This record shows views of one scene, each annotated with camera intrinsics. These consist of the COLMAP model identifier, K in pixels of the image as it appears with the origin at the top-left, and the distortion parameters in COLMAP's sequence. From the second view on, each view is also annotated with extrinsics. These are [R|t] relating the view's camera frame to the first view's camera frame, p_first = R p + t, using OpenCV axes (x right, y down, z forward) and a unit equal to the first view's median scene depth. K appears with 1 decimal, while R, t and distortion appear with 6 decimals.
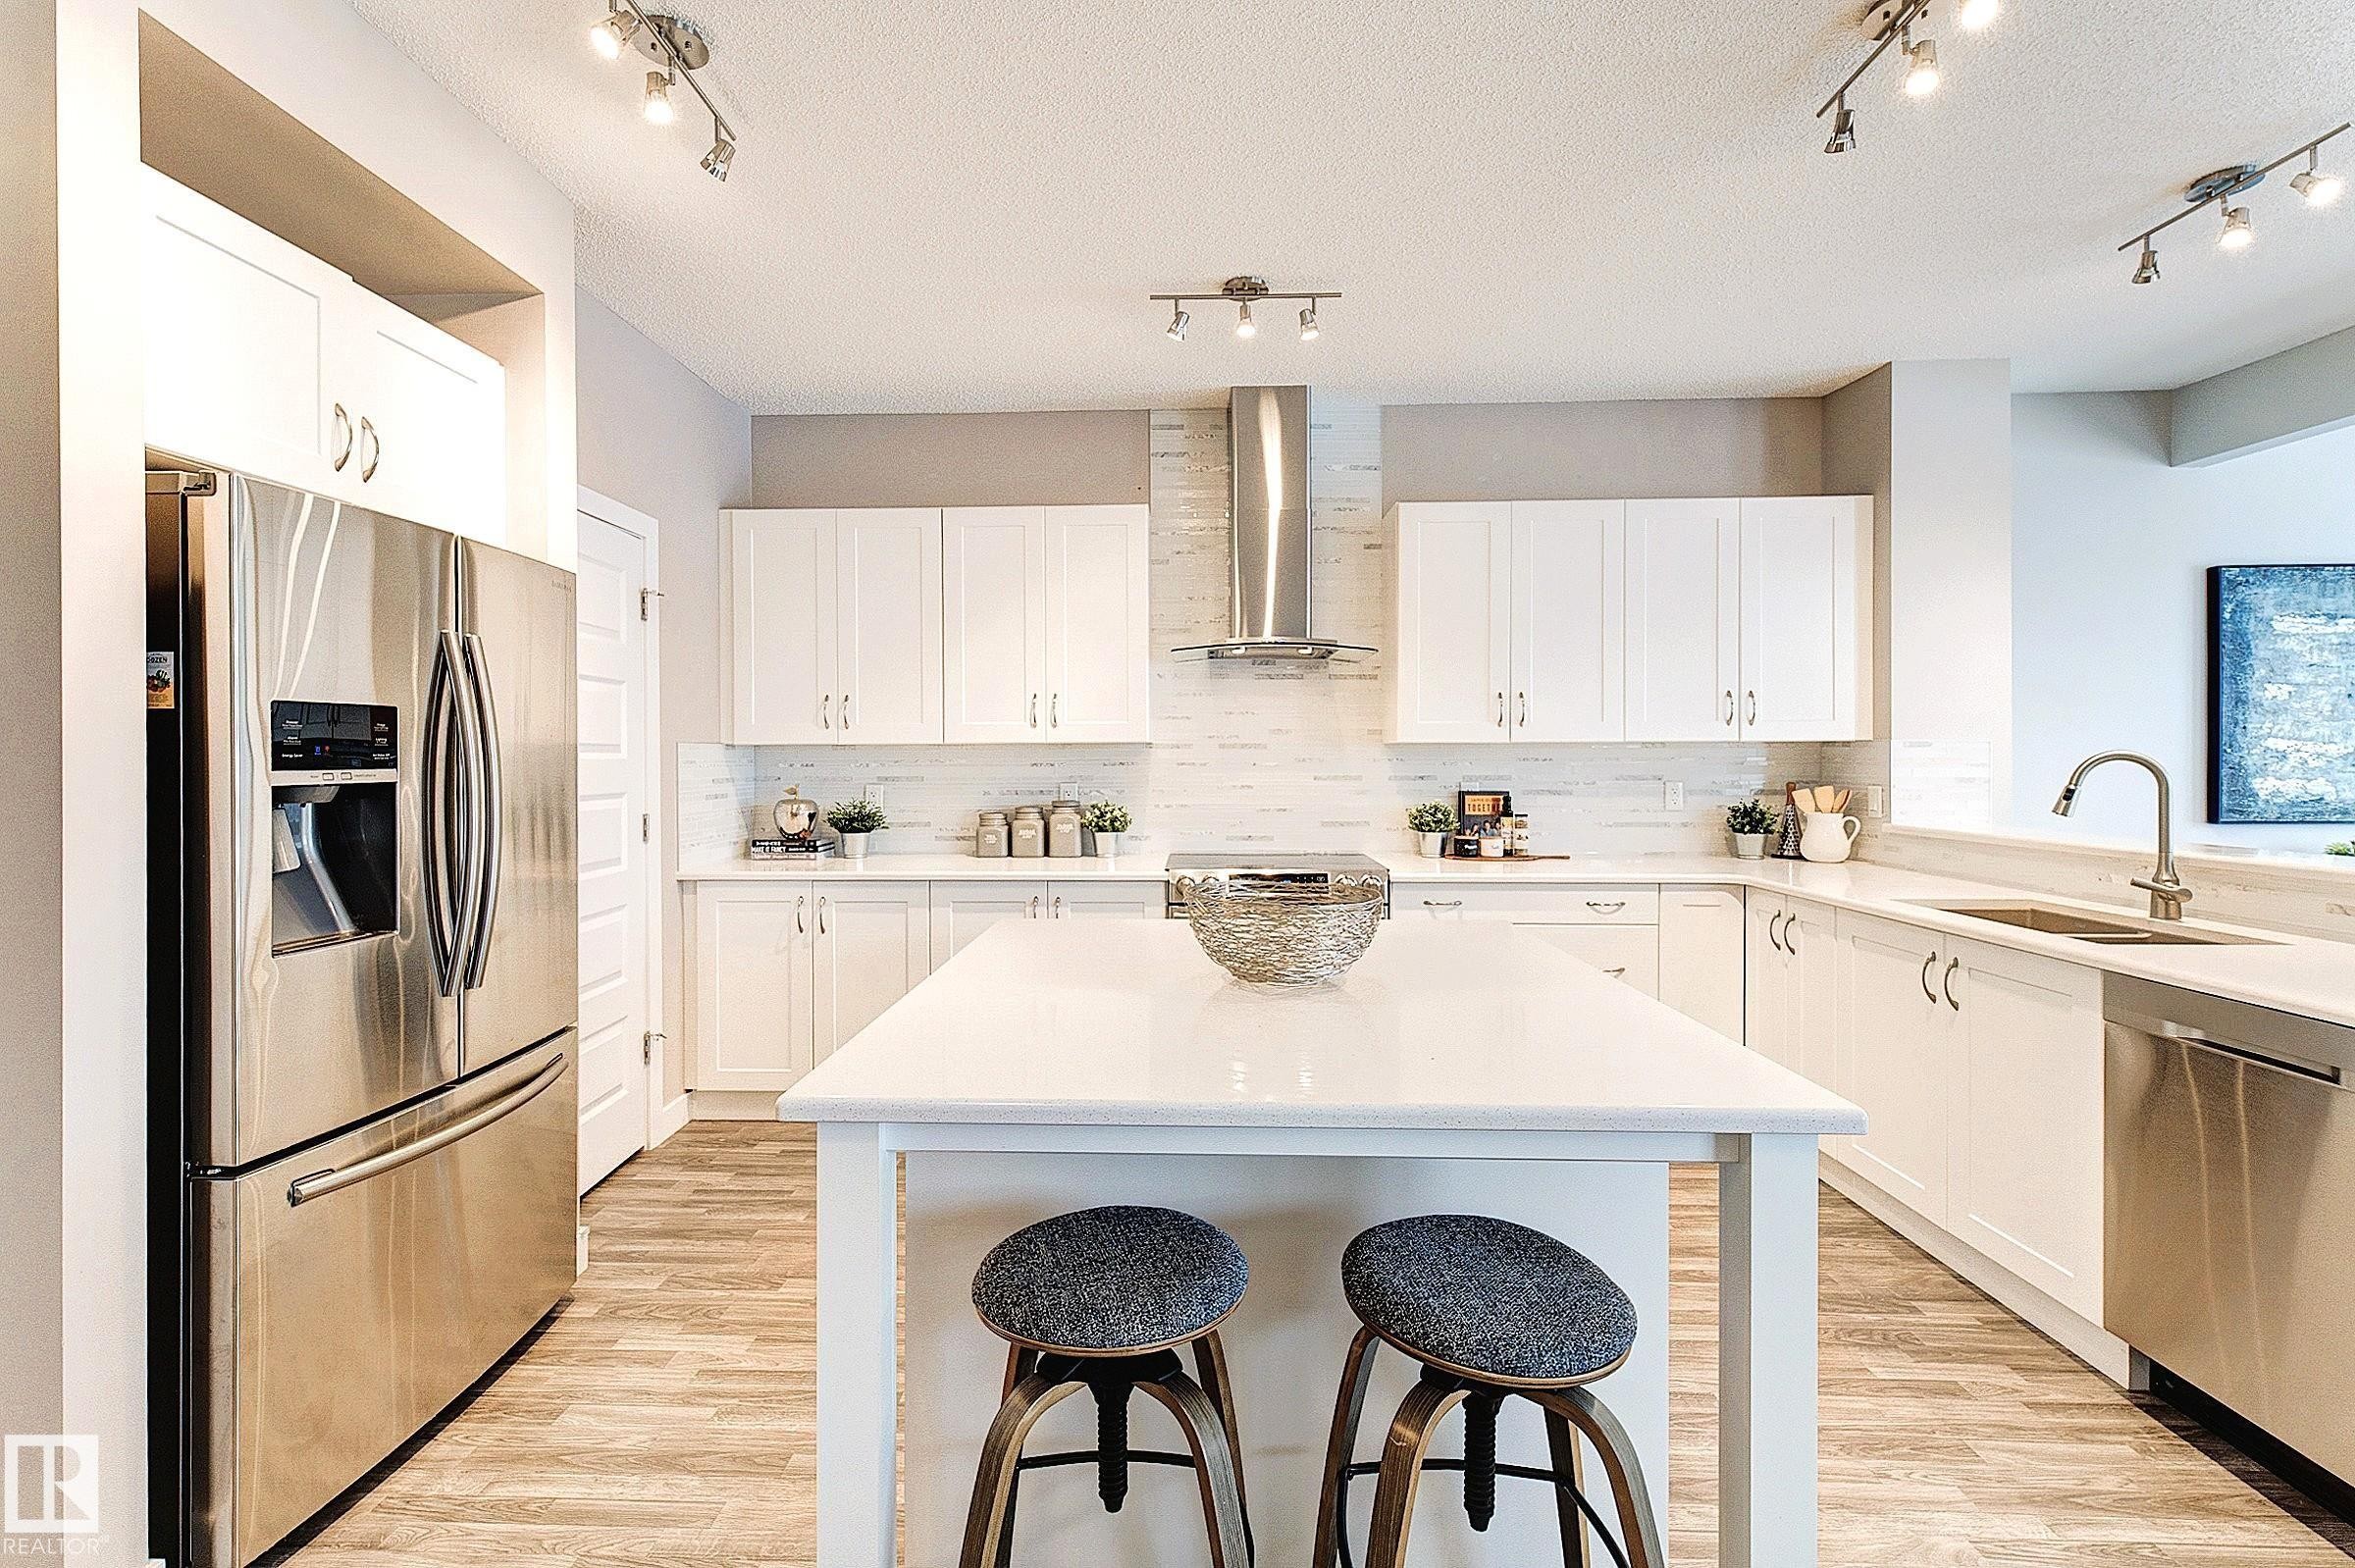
lens RADIAL K [[1049.3, 0, 1196.9], [0, 1049.3, 763.7], [0, 0, 1]] dist [0.000703, 0.002484]
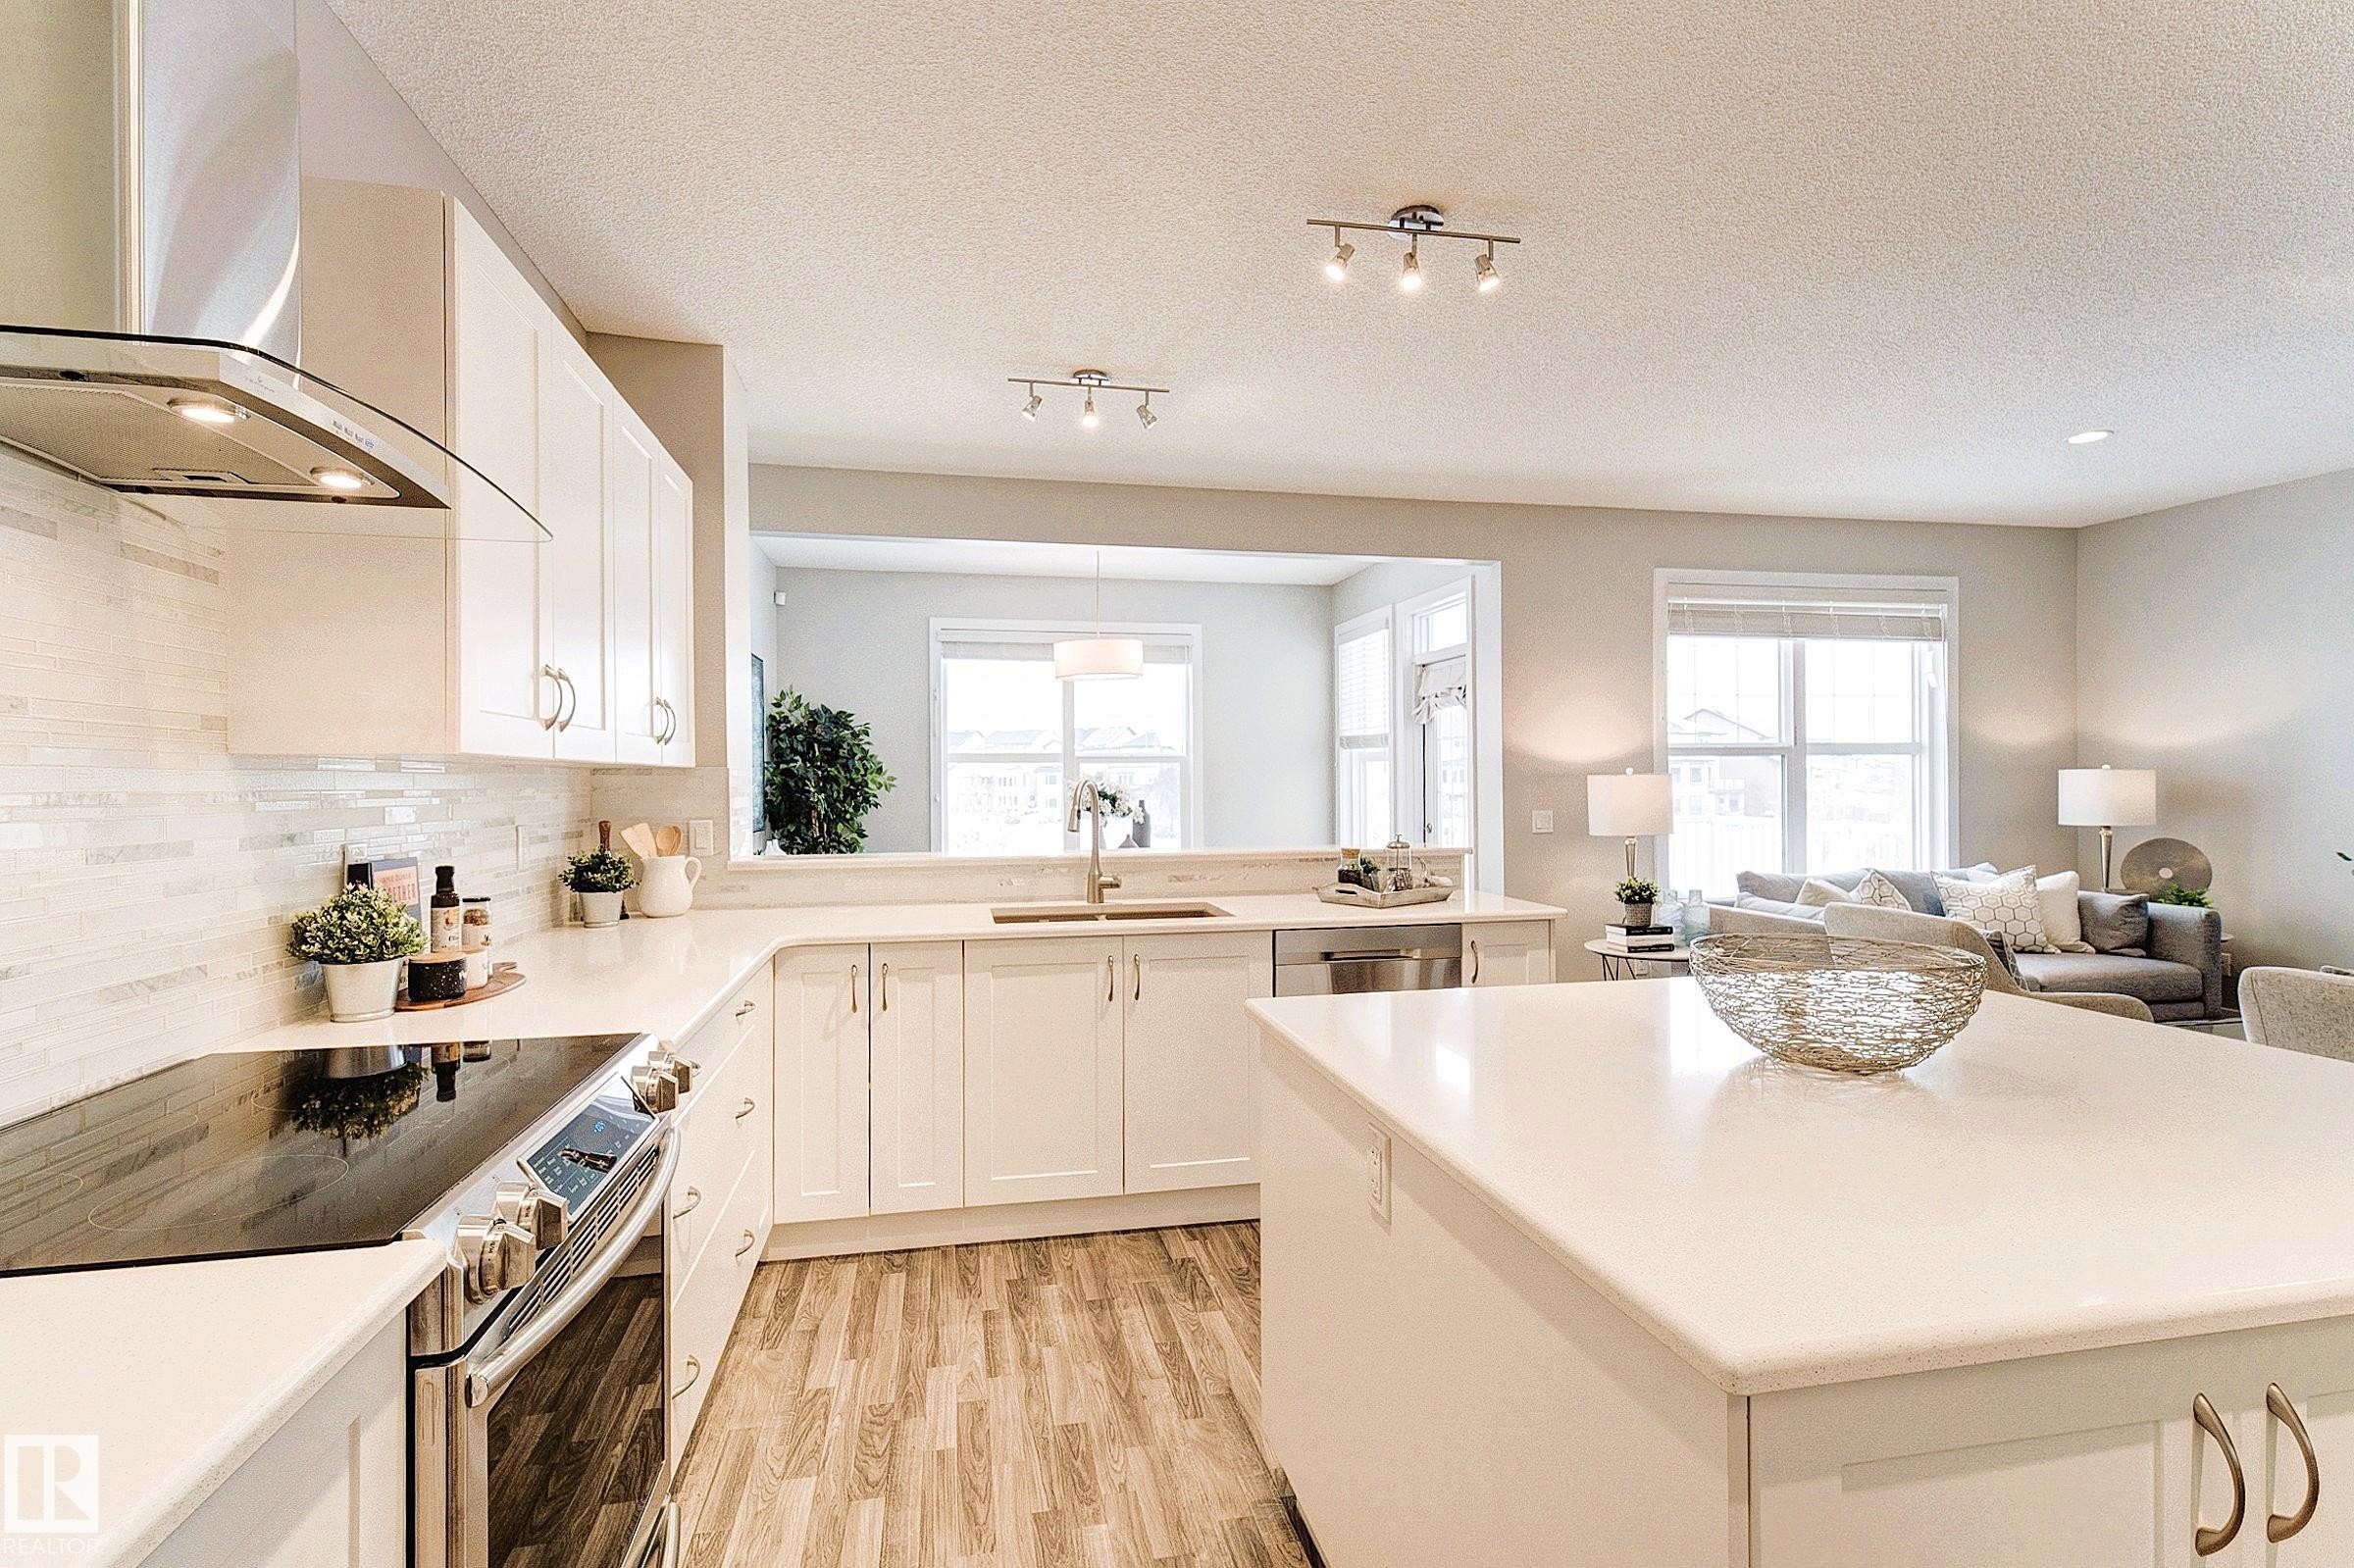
lens RADIAL K [[1048.7, 0, 1163.9], [0, 1048.7, 779.2], [0, 0, 1]] dist [0.000703, 0.002484]
pose [[-0.206205, 0.005983, 0.978490, -0.279614], [0.012777, 0.999913, -0.003422, -0.004812], [-0.978425, 0.011796, -0.206264, 0.784825]]
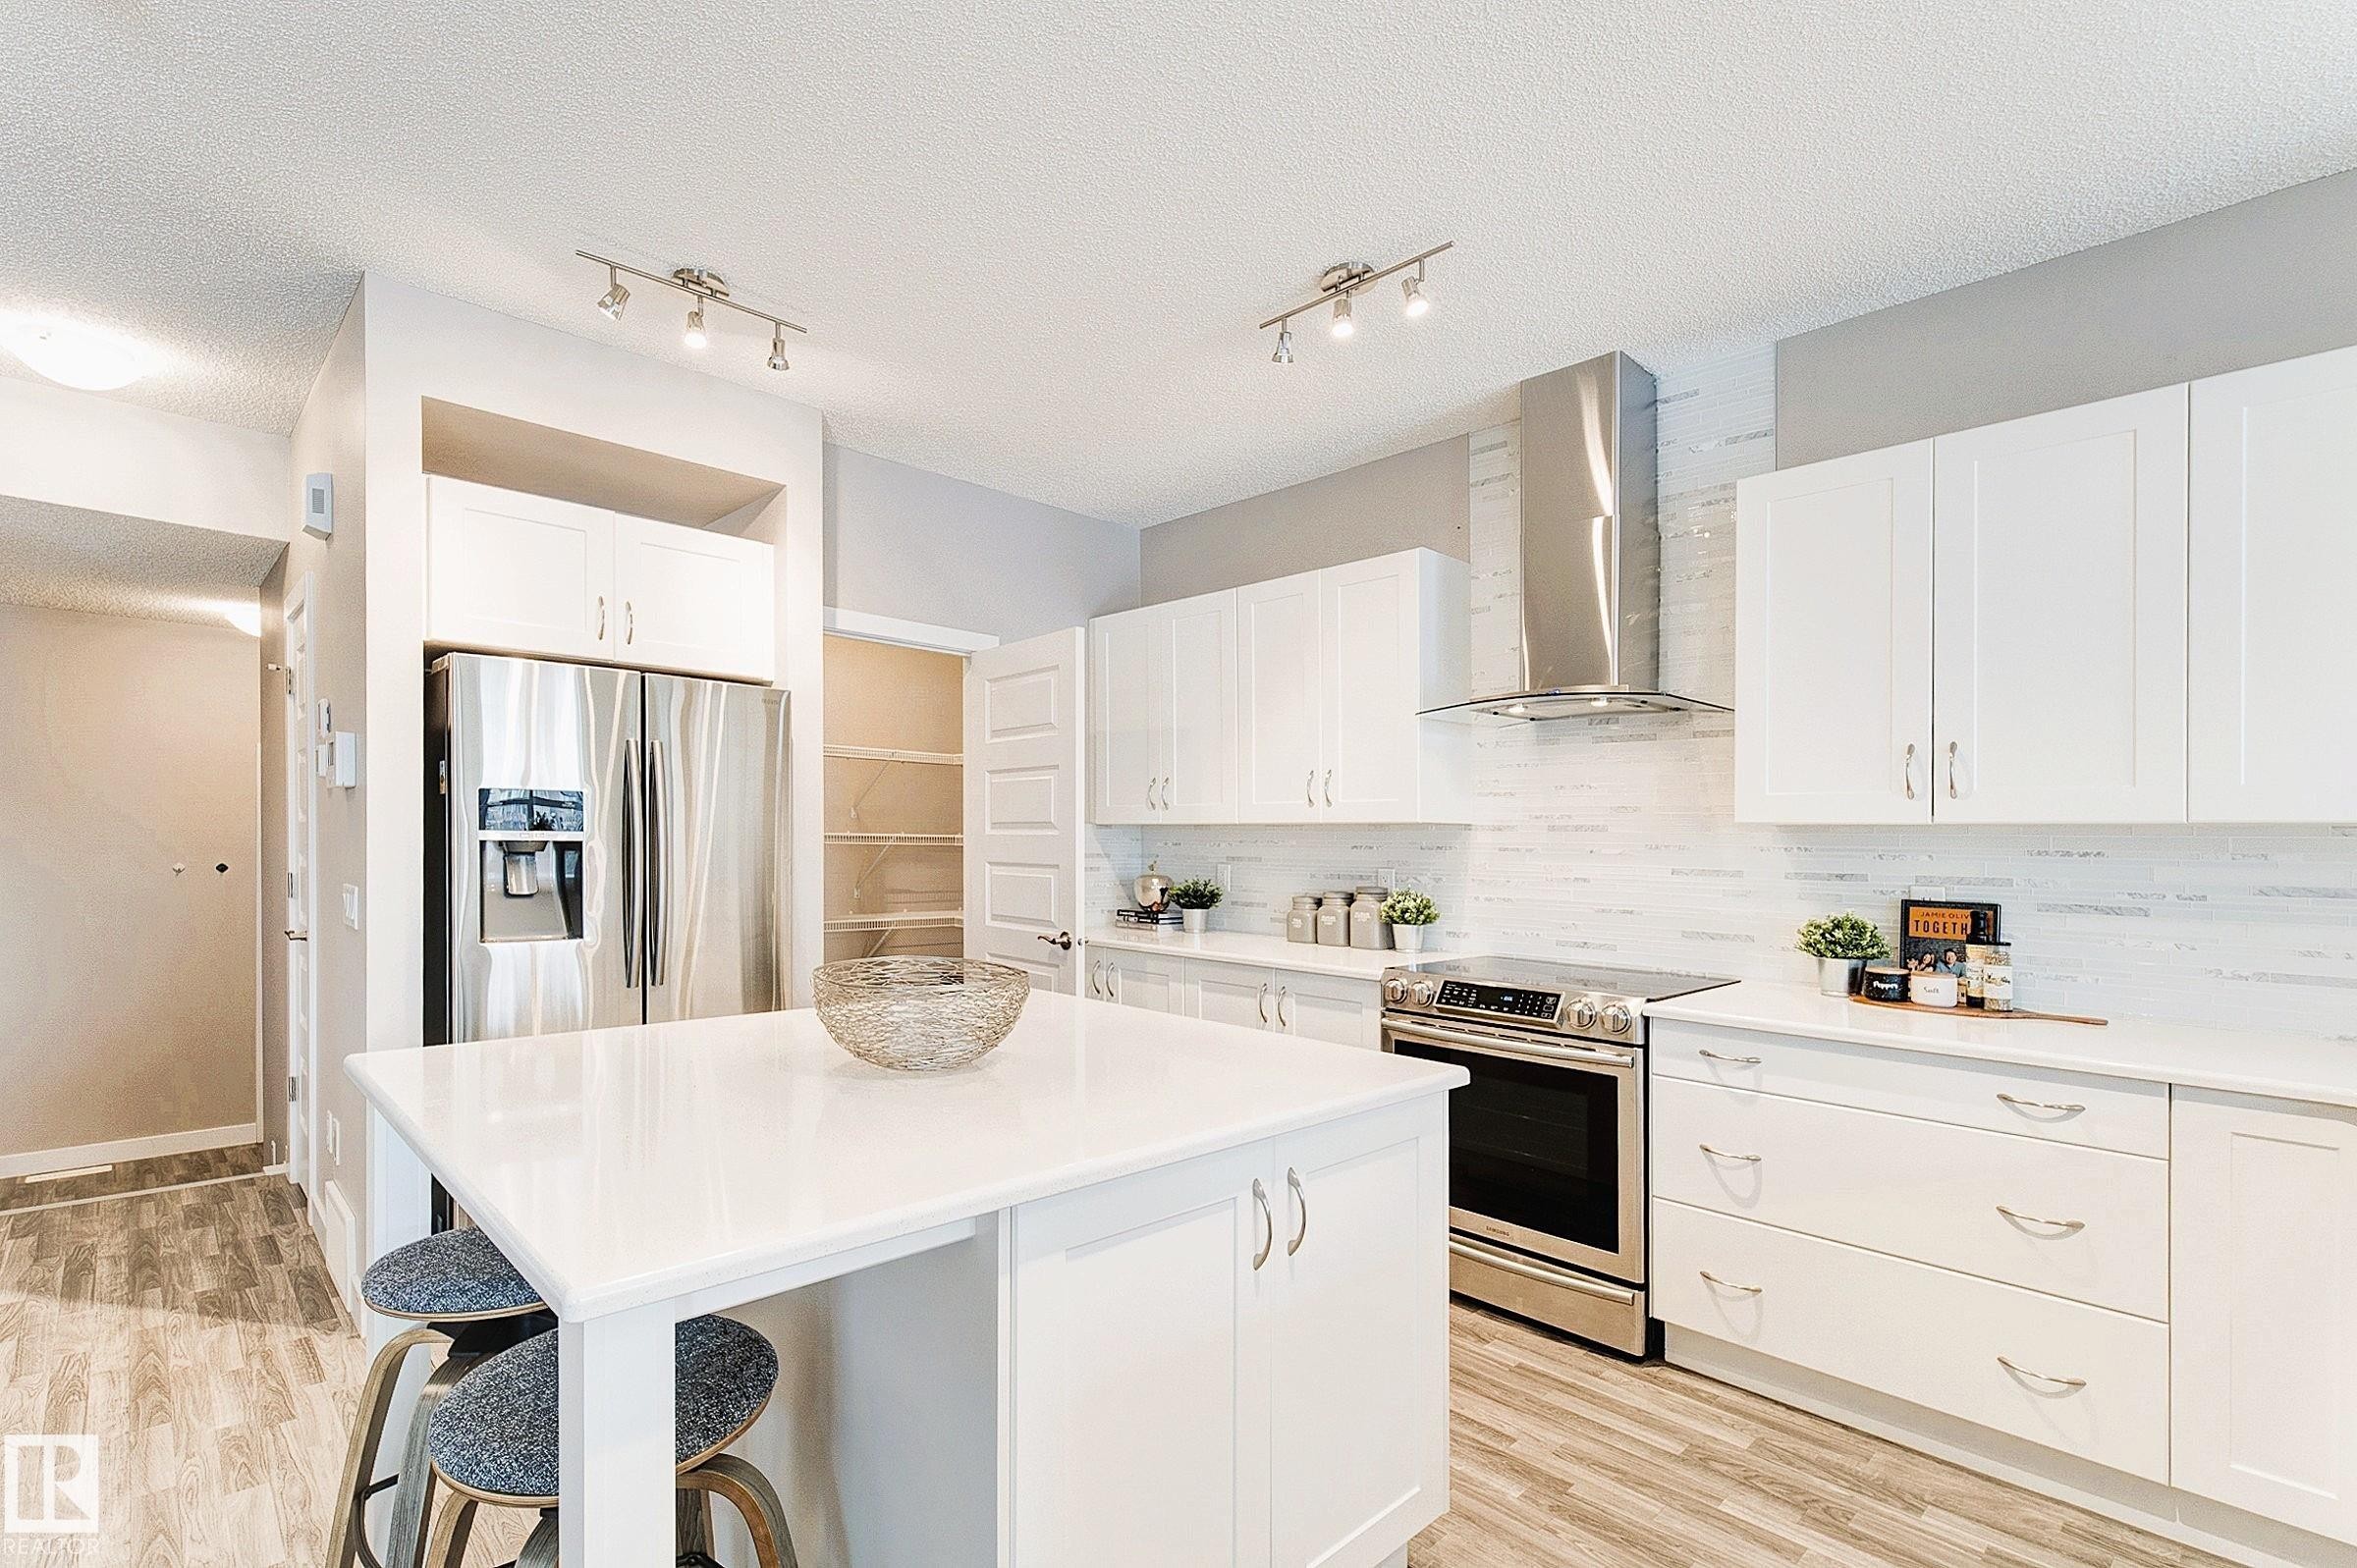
lens RADIAL K [[1077.4, 0, 1174.8], [0, 1077.4, 850.7], [0, 0, 1]] dist [0.007123, 0.000219]
pose [[0.707599, 0.018694, -0.706367, 0.421691], [-0.021227, 0.999761, 0.005195, 0.002447], [0.706295, 0.011318, 0.707827, 0.220500]]
